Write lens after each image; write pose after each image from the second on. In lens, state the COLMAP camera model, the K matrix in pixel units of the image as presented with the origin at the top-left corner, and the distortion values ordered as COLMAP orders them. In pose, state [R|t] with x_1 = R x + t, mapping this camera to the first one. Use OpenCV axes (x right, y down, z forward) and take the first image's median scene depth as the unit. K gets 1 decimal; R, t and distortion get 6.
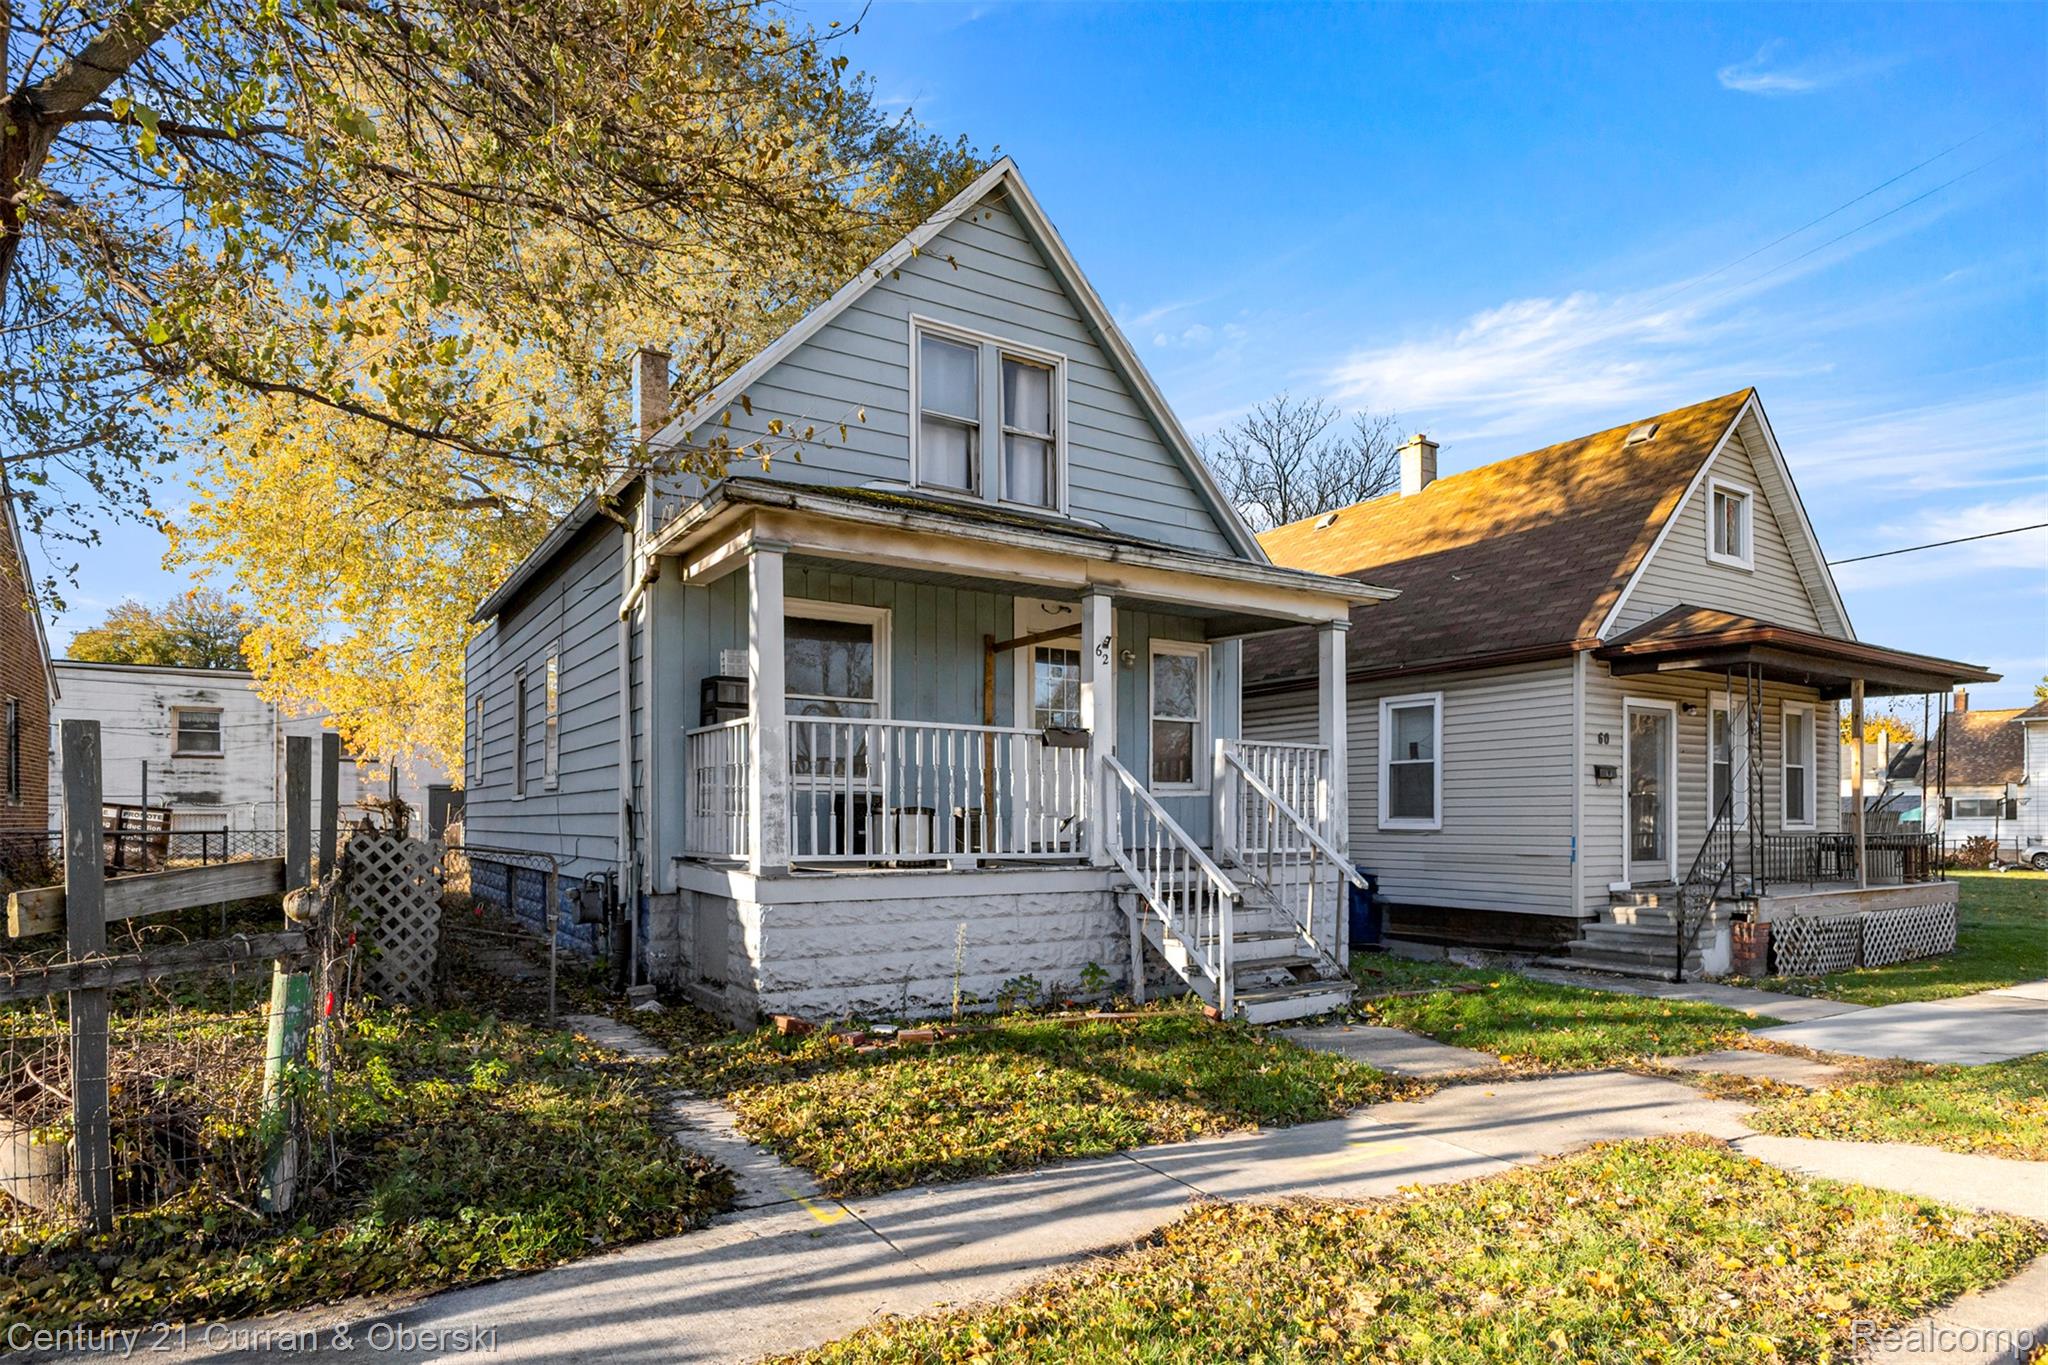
lens RADIAL K [[1169.9, 0, 1024.0], [0, 1169.9, 682.9], [0, 0, 1]] dist [-0.007065, 0.000991]
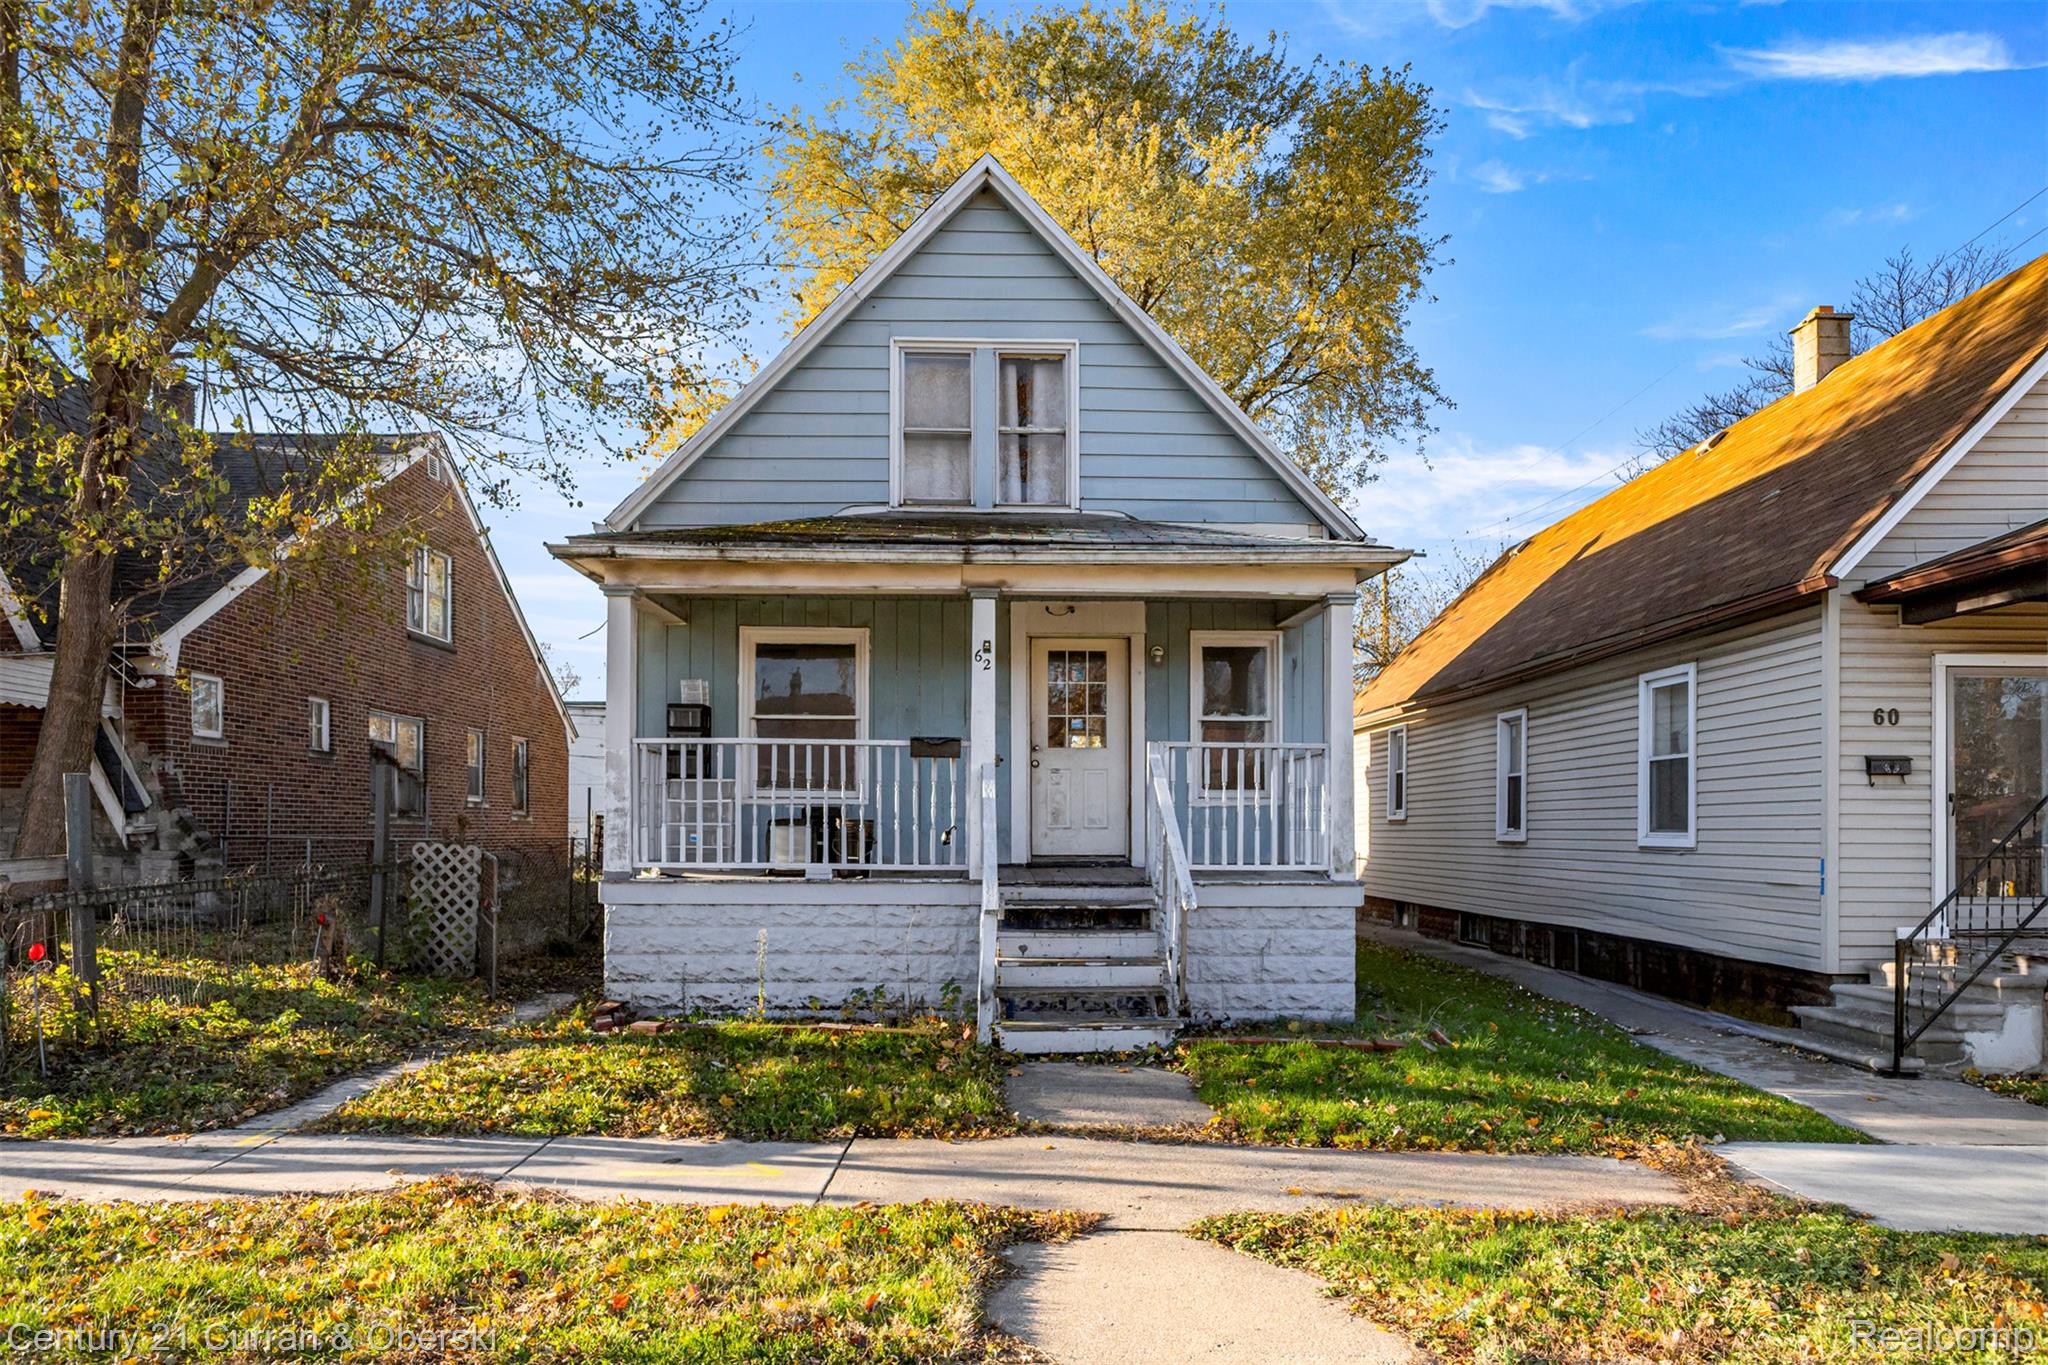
lens RADIAL K [[1244.7, 0, 1021.1], [0, 1244.7, 681.6], [0, 0, 1]] dist [0.005194, -0.002462]
pose [[0.846528, -0.061616, -0.528766, 0.691275], [0.058751, 0.998025, -0.022241, 0.019758], [0.529092, -0.012238, 0.848476, 0.160037]]
